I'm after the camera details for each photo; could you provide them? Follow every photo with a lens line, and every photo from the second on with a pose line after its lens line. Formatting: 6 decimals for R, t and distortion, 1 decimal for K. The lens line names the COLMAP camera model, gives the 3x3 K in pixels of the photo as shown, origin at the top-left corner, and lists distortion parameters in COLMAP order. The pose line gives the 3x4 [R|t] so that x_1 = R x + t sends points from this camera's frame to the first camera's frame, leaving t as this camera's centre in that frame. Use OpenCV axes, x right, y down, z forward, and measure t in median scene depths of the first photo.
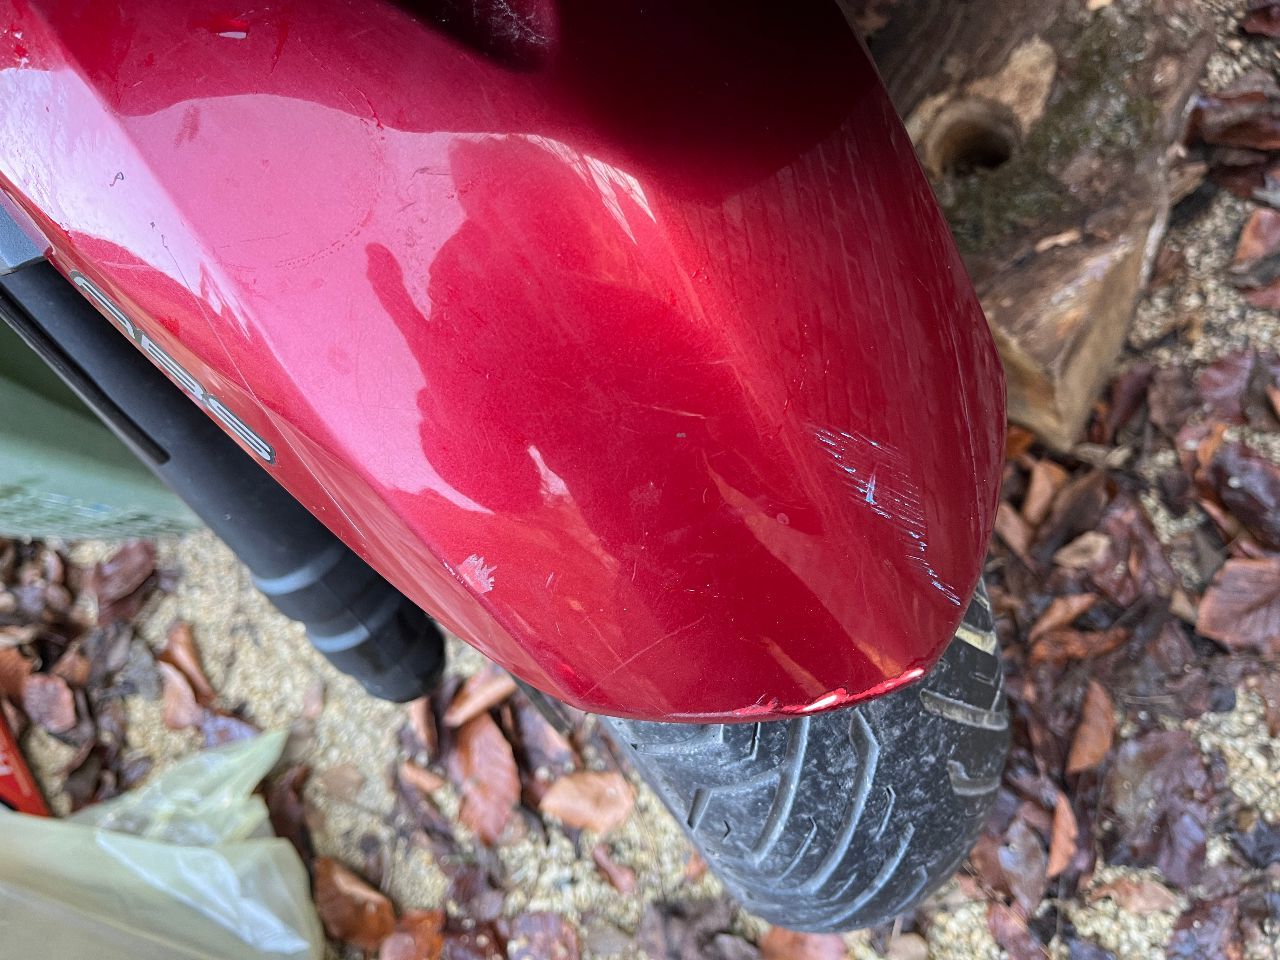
lens RADIAL K [[975.1, 0, 640.0], [0, 975.1, 480.0], [0, 0, 1]] dist [0.056819, -0.114185]
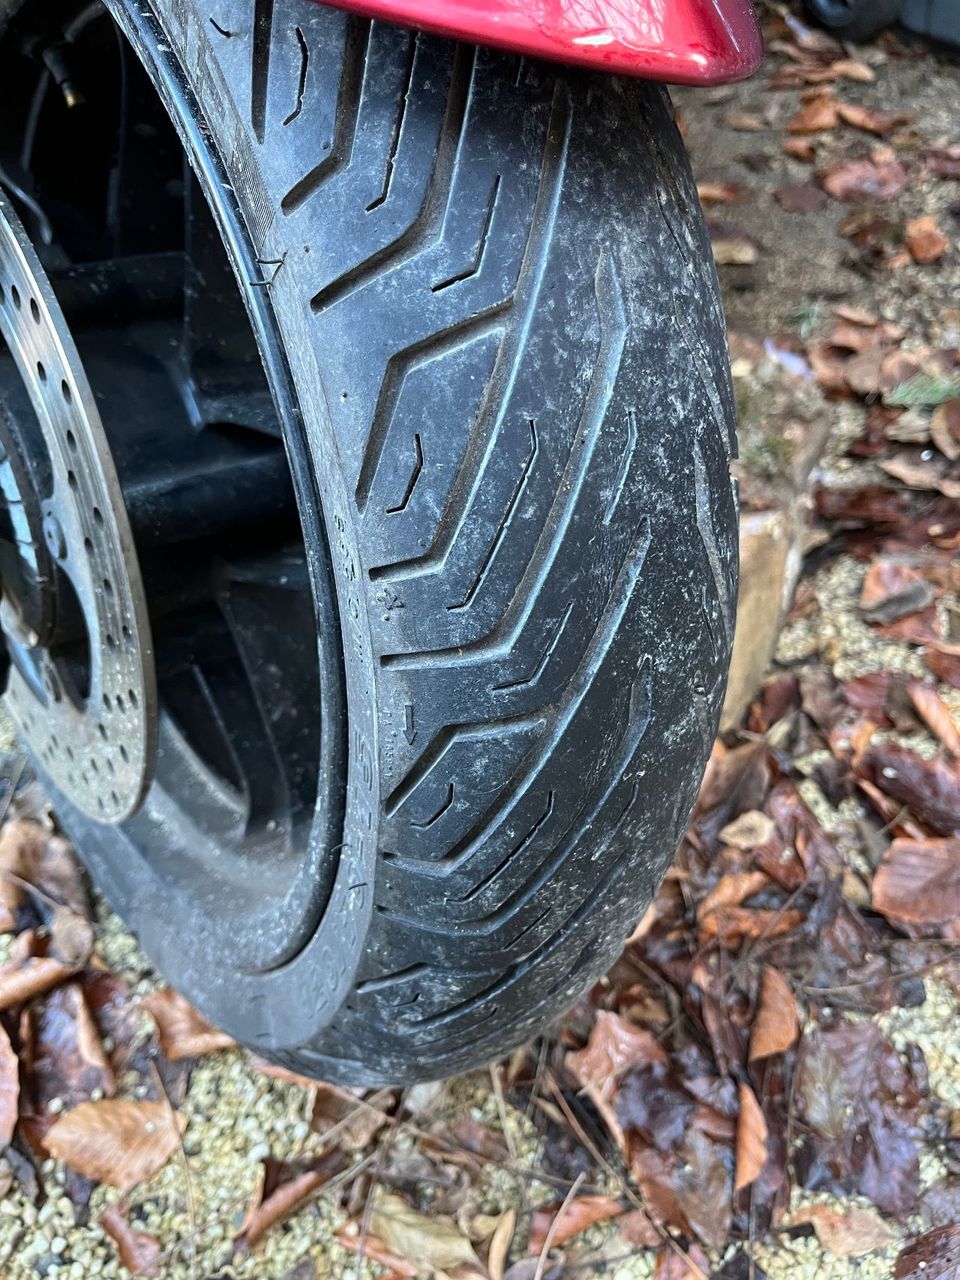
lens RADIAL K [[975.1, 0, 480.0], [0, 975.1, 640.0], [0, 0, 1]] dist [0.056819, -0.114185]
pose [[0.967361, 0.180963, 0.177381, 0.013801], [-0.075616, 0.874259, -0.479534, 0.386712], [-0.241855, 0.450470, 0.859408, 0.197591]]
